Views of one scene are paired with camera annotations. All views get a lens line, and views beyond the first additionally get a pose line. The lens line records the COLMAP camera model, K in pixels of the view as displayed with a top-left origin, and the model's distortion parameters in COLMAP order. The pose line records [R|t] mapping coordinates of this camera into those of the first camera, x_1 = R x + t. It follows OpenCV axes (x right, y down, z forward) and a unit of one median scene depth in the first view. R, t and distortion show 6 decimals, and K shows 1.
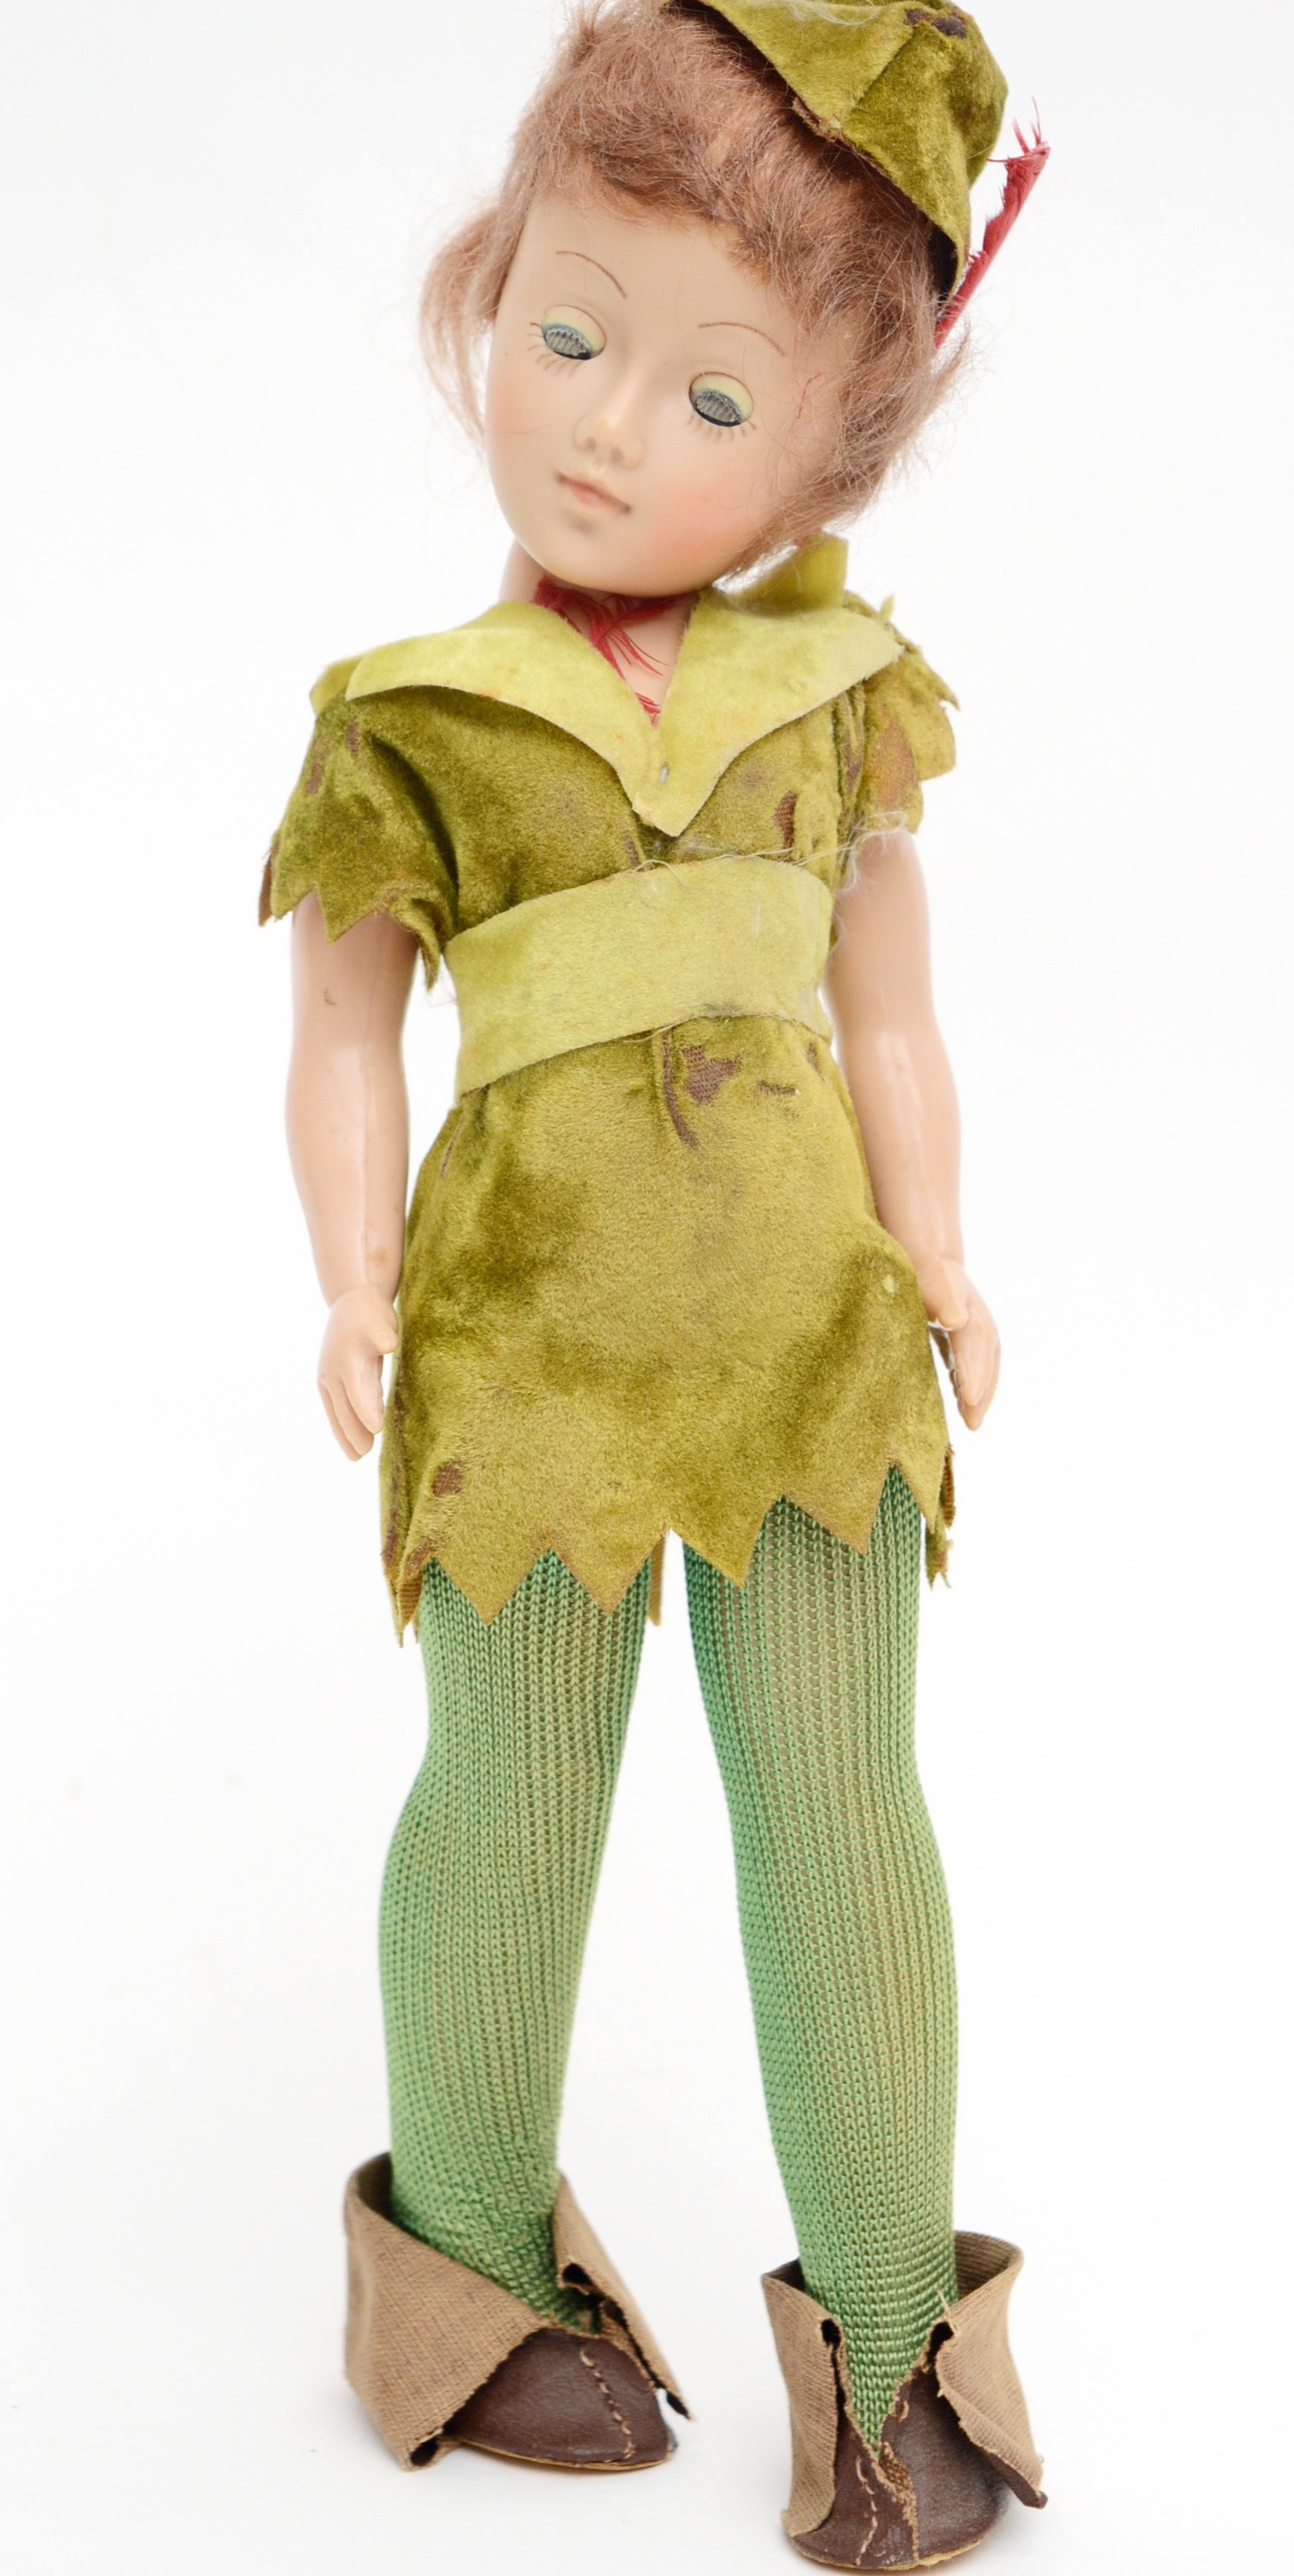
lens RADIAL K [[5946.1, 0, 647.0], [0, 5946.1, 1288.0], [0, 0, 1]] dist [0.017377, 0.116656]
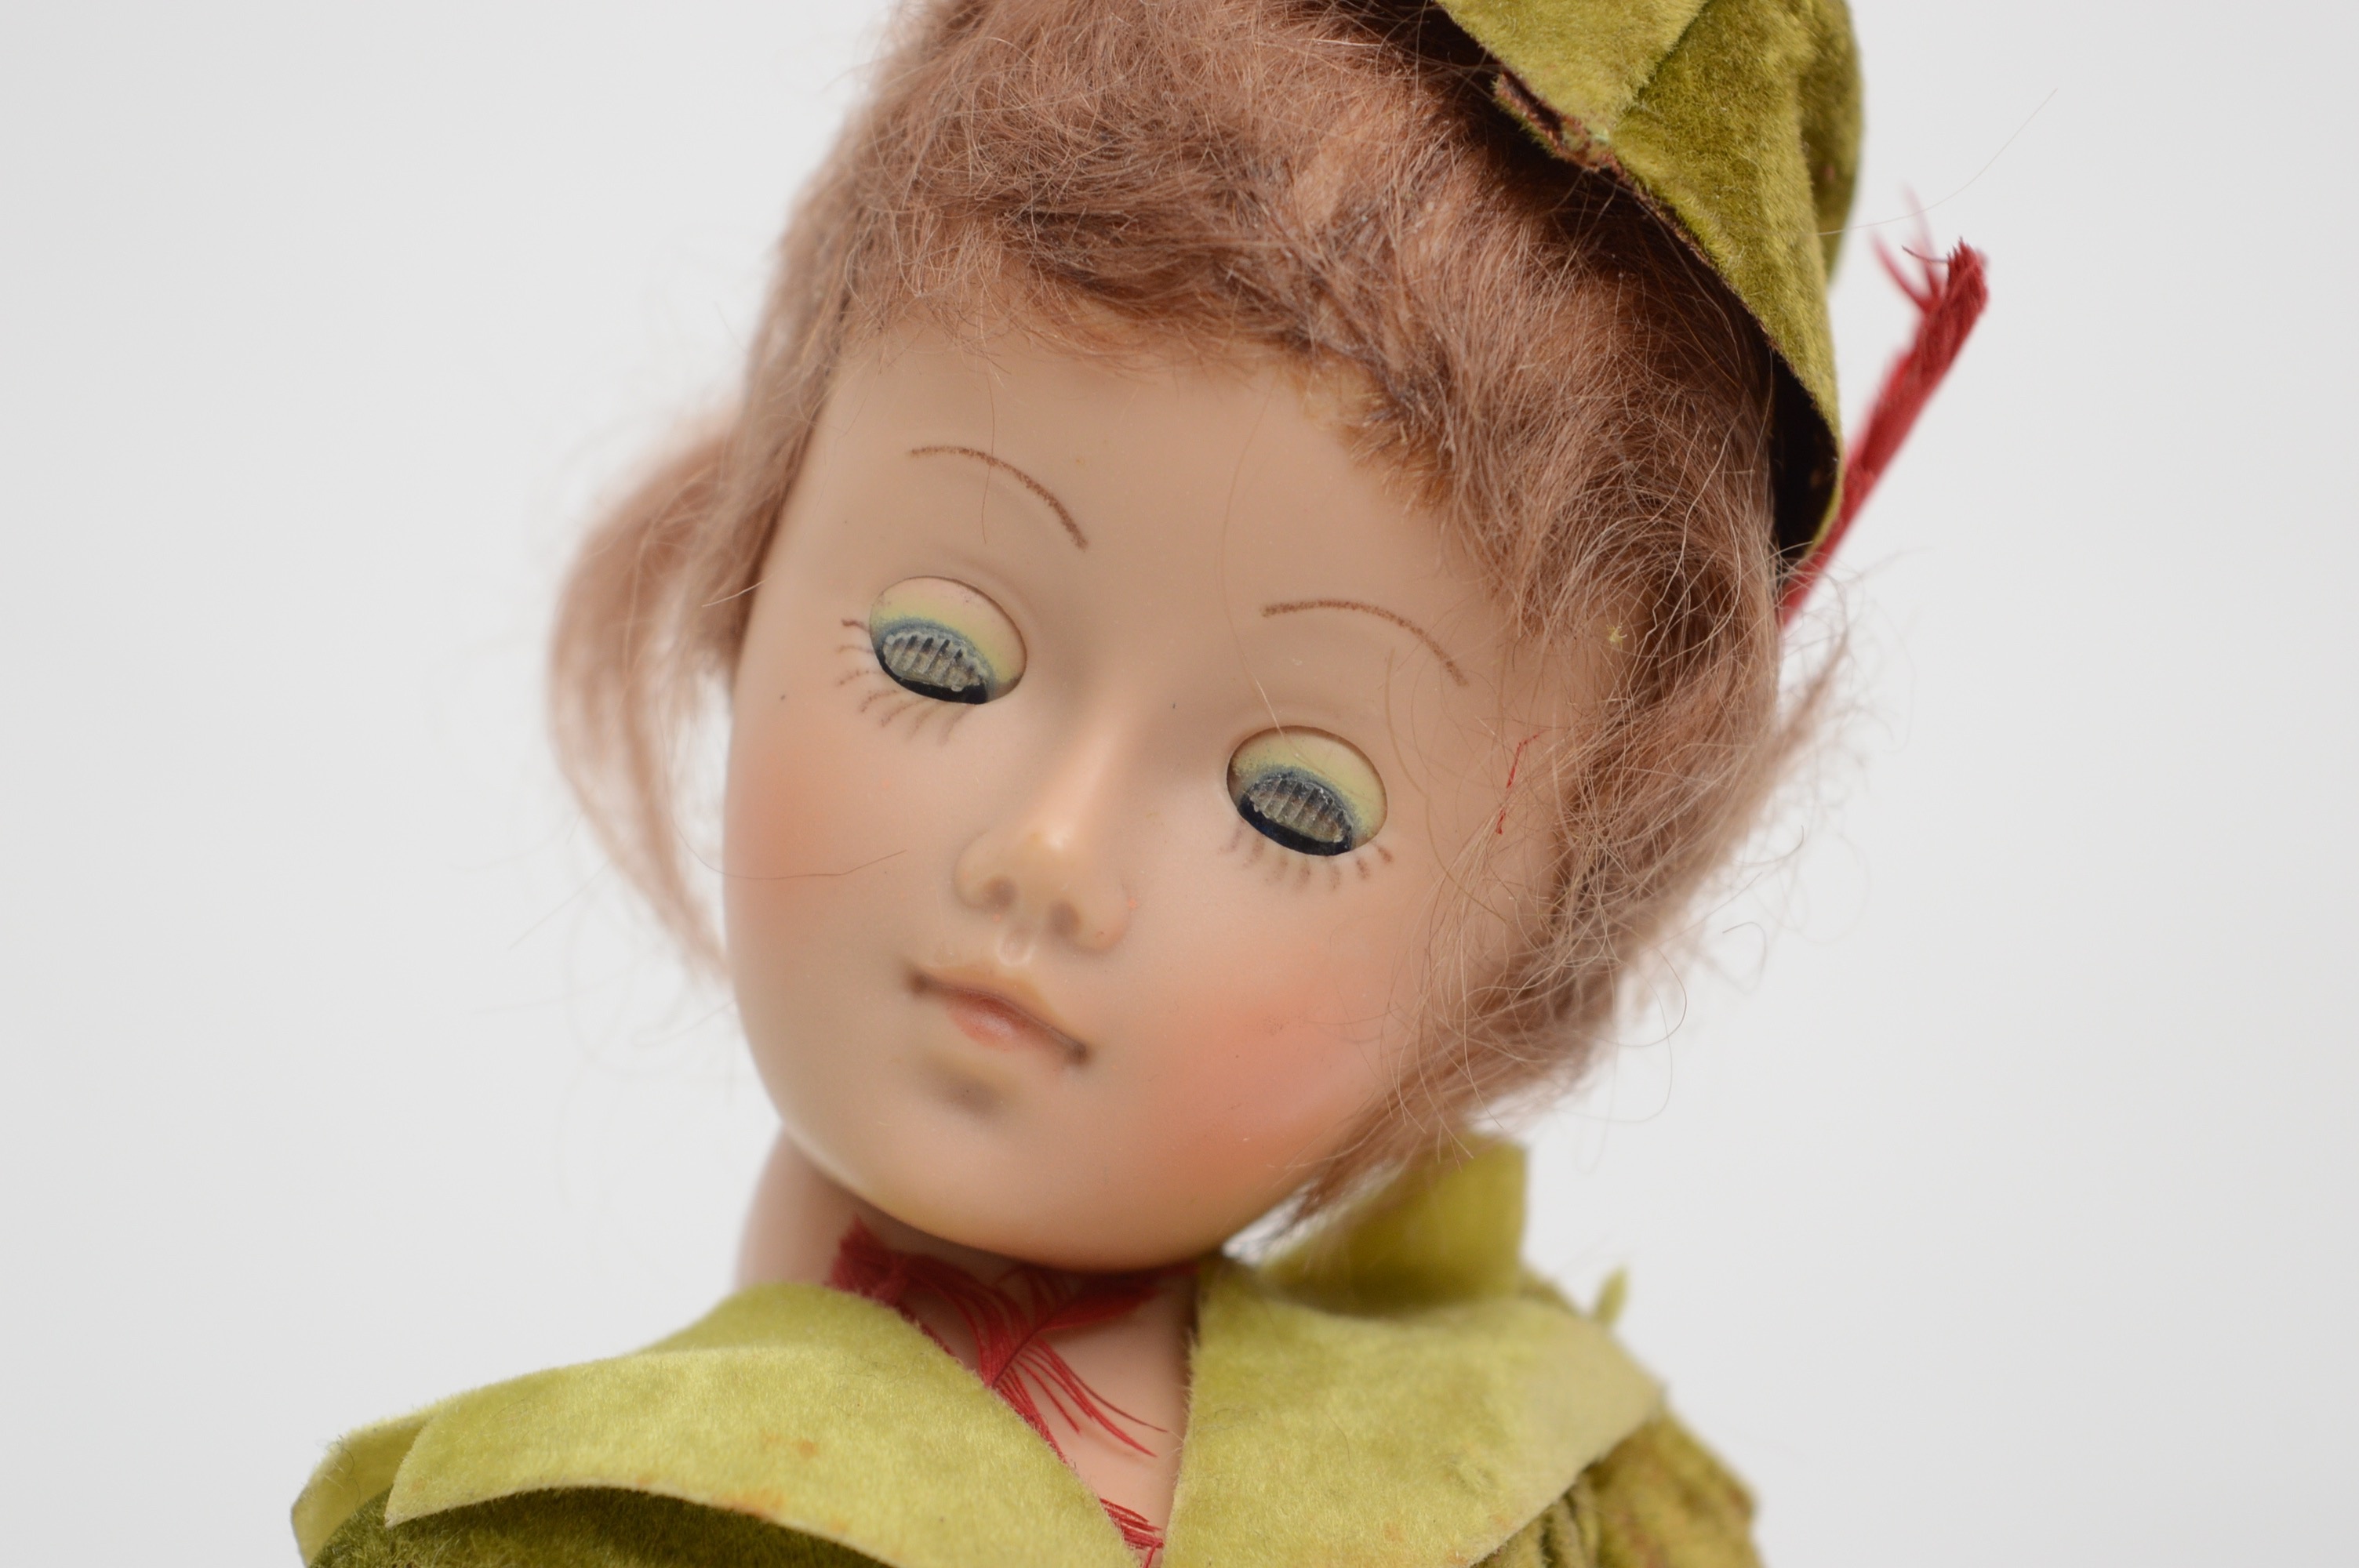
lens RADIAL K [[4822.7, 0, 1179.5], [0, 4822.7, 784.0], [0, 0, 1]] dist [-0.016149, -0.200606]
pose [[0.990534, 0.007621, 0.137056, -0.042553], [0.025668, 0.970561, -0.239482, -0.068304], [-0.134846, 0.240733, 0.961179, 0.669192]]
